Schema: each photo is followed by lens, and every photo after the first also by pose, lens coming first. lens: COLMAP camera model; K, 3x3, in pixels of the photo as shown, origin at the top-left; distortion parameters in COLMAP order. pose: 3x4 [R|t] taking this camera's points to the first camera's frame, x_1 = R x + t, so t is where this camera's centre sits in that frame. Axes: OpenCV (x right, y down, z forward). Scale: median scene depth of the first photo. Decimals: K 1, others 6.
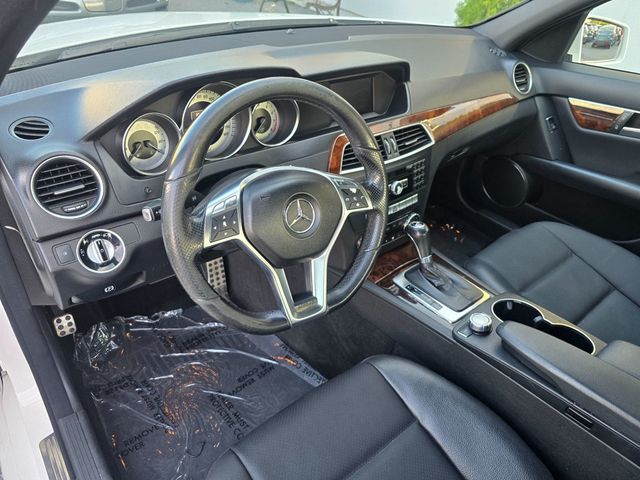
lens RADIAL K [[423.9, 0, 316.7], [0, 423.9, 237.9], [0, 0, 1]] dist [0.046572, -0.040465]
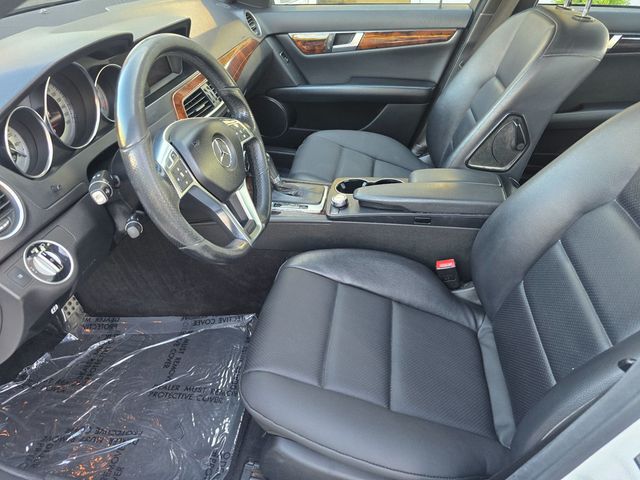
lens RADIAL K [[423.9, 0, 316.7], [0, 423.9, 237.9], [0, 0, 1]] dist [0.046572, -0.040465]
pose [[0.738761, -0.432207, 0.517136, -0.307705], [0.404809, 0.898030, 0.172252, 0.033840], [-0.538853, 0.082089, 0.838391, -0.053043]]
